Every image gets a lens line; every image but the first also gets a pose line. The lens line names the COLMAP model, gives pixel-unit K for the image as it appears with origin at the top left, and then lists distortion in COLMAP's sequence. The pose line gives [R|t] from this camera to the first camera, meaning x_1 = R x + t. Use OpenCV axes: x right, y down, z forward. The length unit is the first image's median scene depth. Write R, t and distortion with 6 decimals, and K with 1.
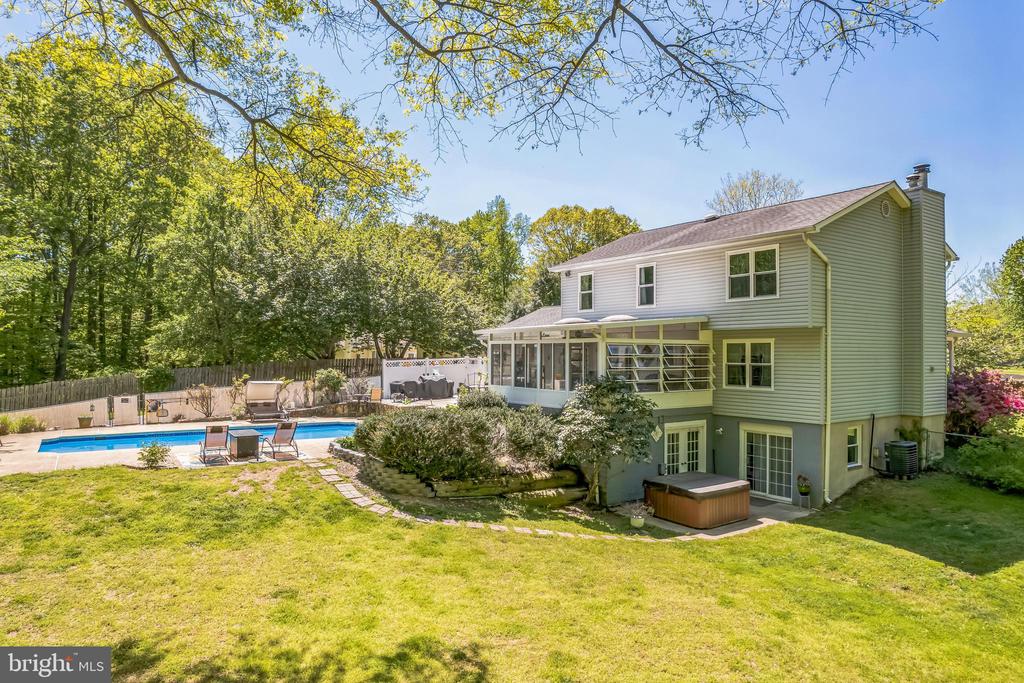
lens RADIAL K [[655.9, 0, 511.5], [0, 655.9, 342.4], [0, 0, 1]] dist [-0.065790, 0.051854]
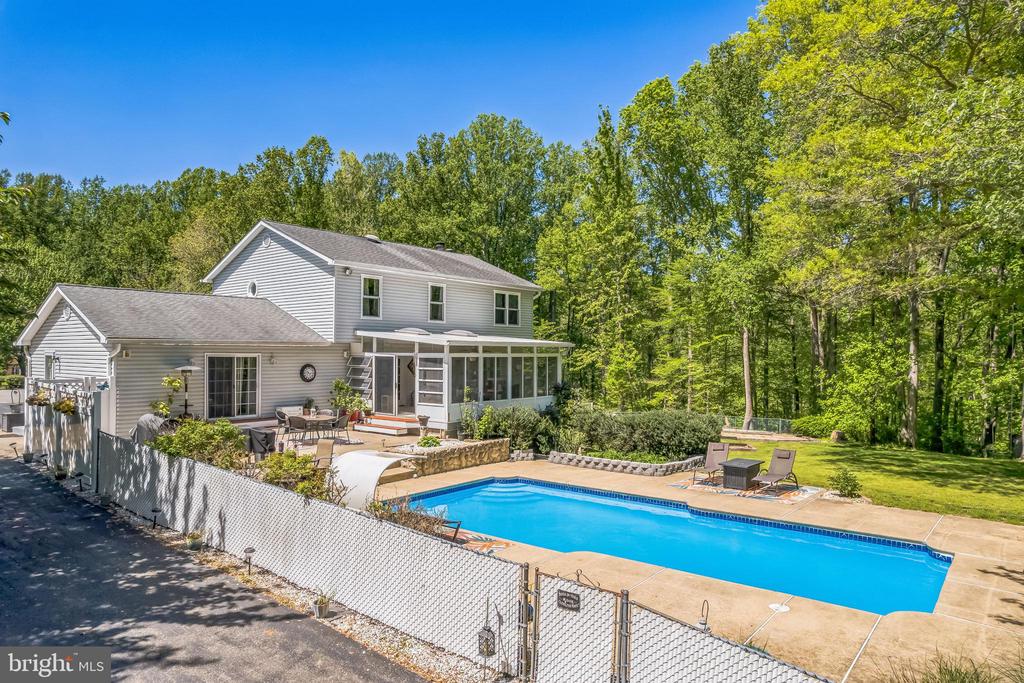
lens RADIAL K [[655.9, 0, 511.5], [0, 655.9, 342.8], [0, 0, 1]] dist [-0.065790, 0.051854]
pose [[-0.291433, 0.036498, 0.955895, -0.934271], [0.004835, 0.999315, -0.036682, 0.023169], [-0.956579, -0.006068, -0.291410, 1.265217]]
